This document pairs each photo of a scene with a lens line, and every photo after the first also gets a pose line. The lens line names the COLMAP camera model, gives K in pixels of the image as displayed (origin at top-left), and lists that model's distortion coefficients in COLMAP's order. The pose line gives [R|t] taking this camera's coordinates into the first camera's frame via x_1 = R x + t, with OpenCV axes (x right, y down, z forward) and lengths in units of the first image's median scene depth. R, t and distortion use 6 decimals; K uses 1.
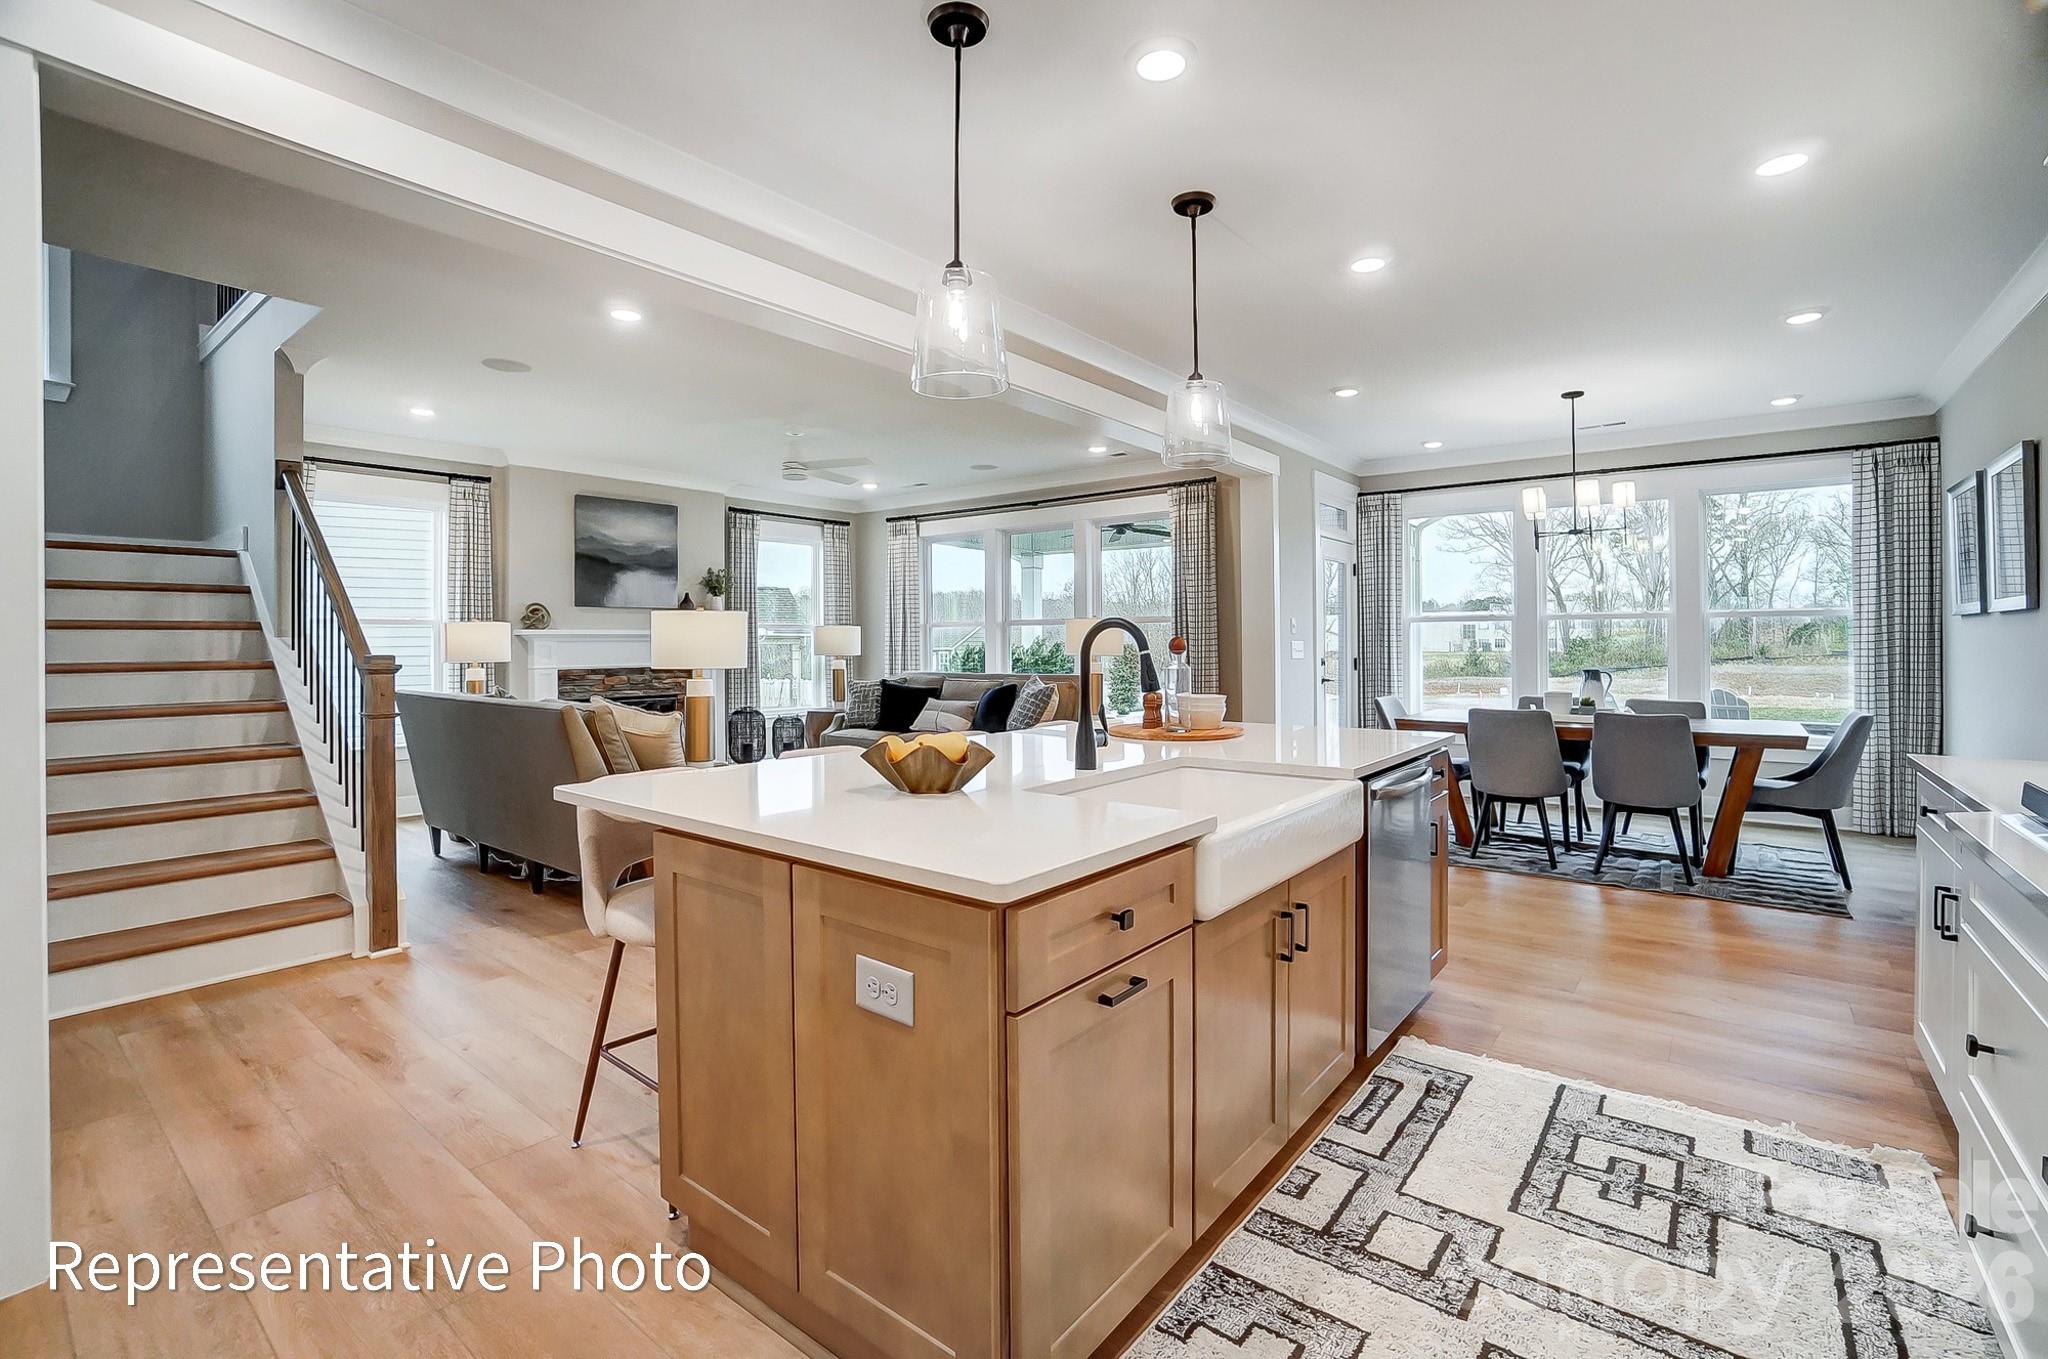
lens RADIAL K [[895.8, 0, 996.2], [0, 895.8, 650.8], [0, 0, 1]] dist [-0.000781, -0.000203]
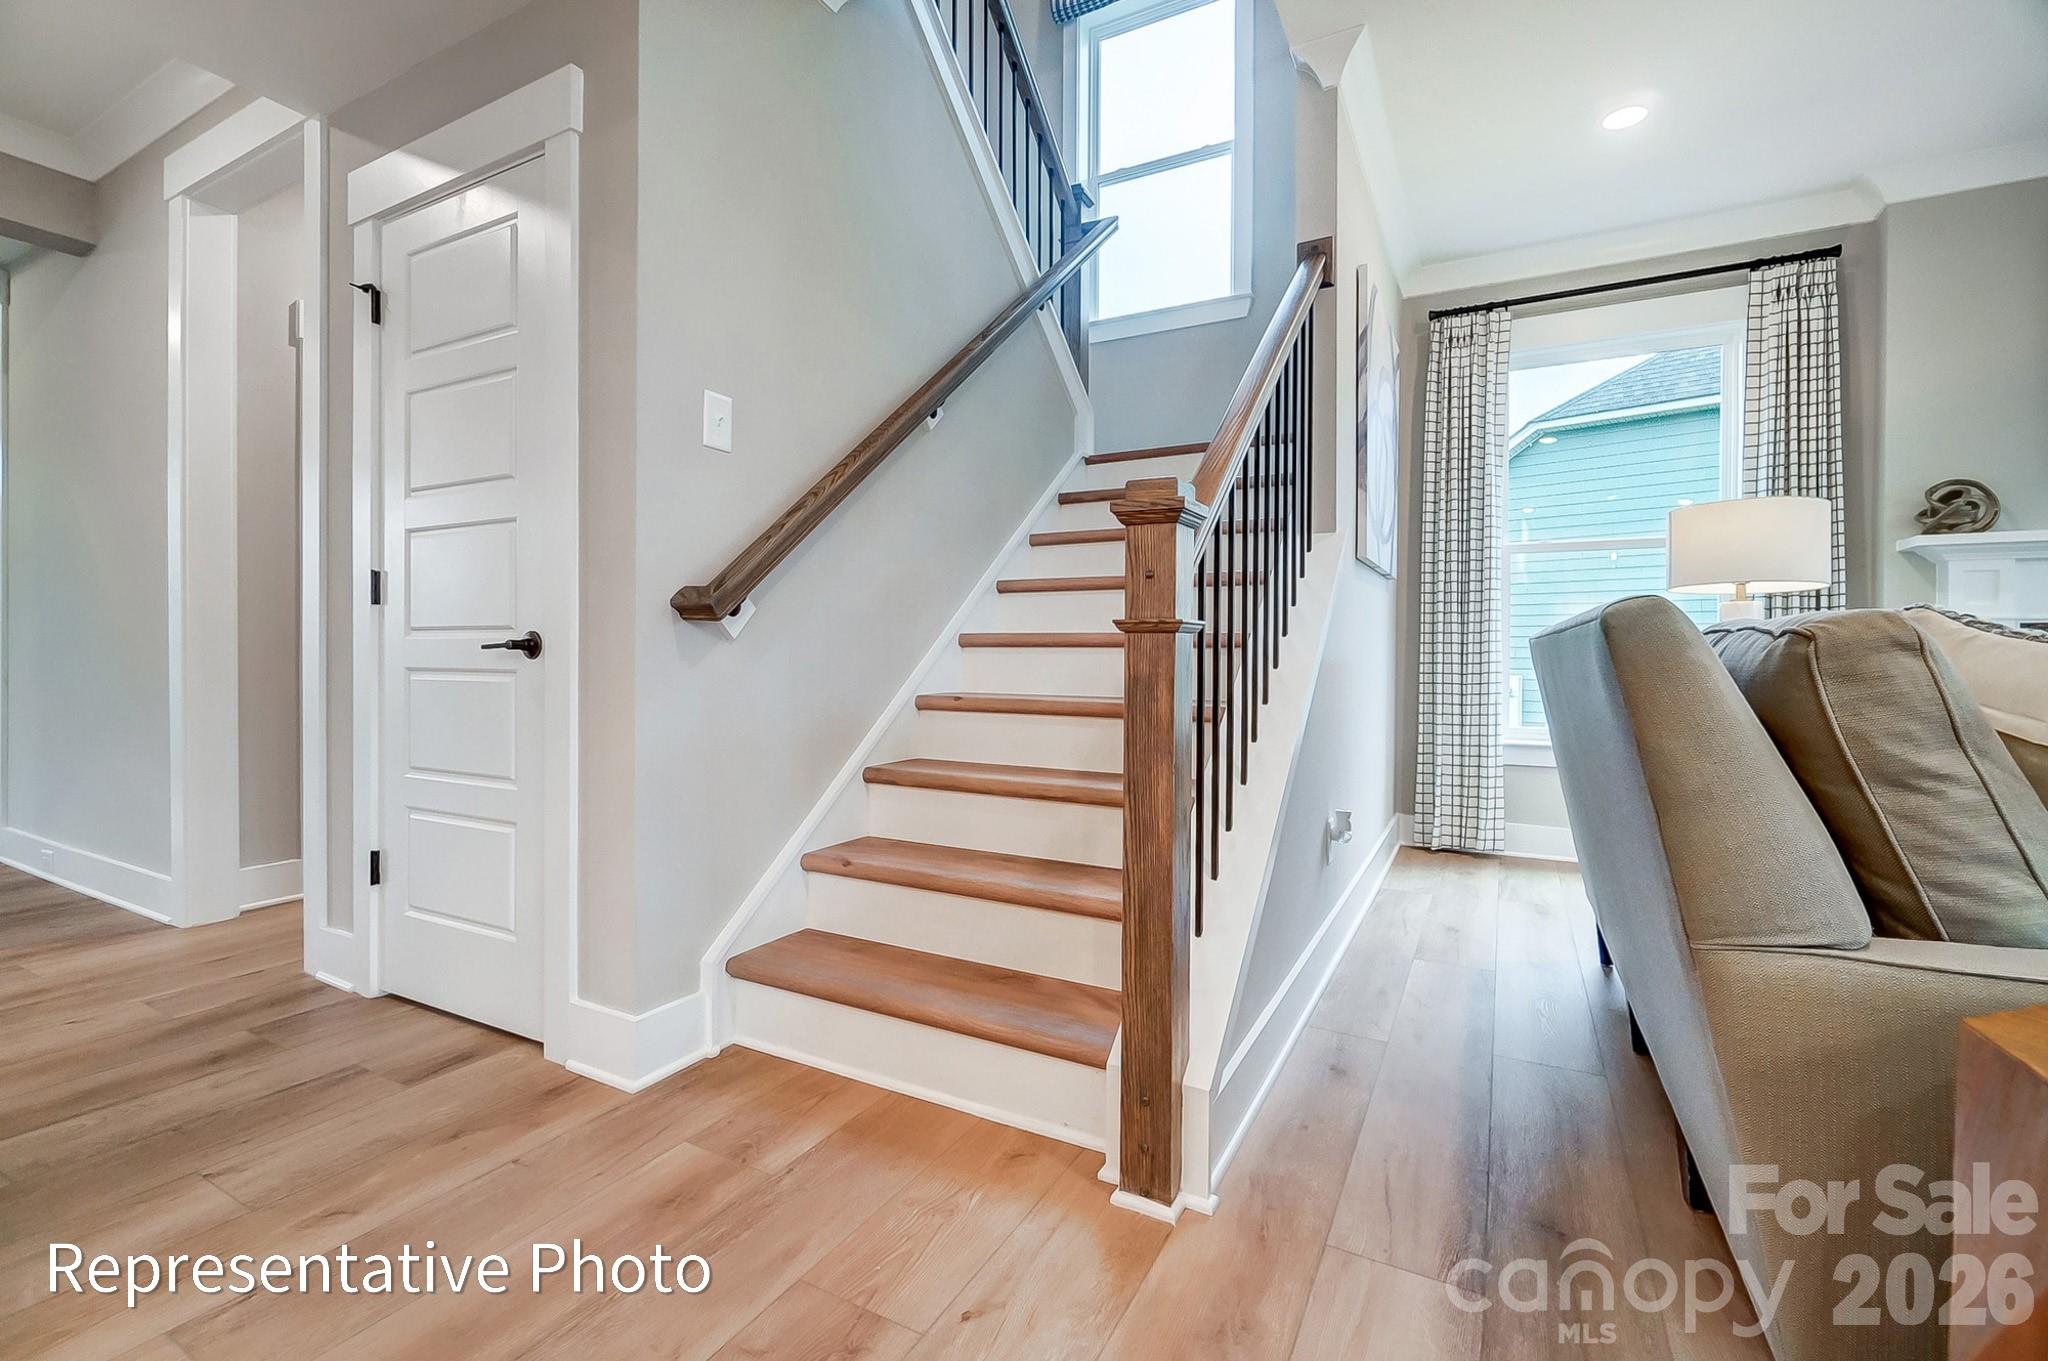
lens RADIAL K [[895.8, 0, 996.2], [0, 895.8, 651.8], [0, 0, 1]] dist [-0.000781, -0.000203]
pose [[0.181690, 0.005684, -0.983339, -0.223857], [-0.013102, 0.999909, 0.003359, 0.064140], [0.983269, 0.012274, 0.181748, 0.654245]]
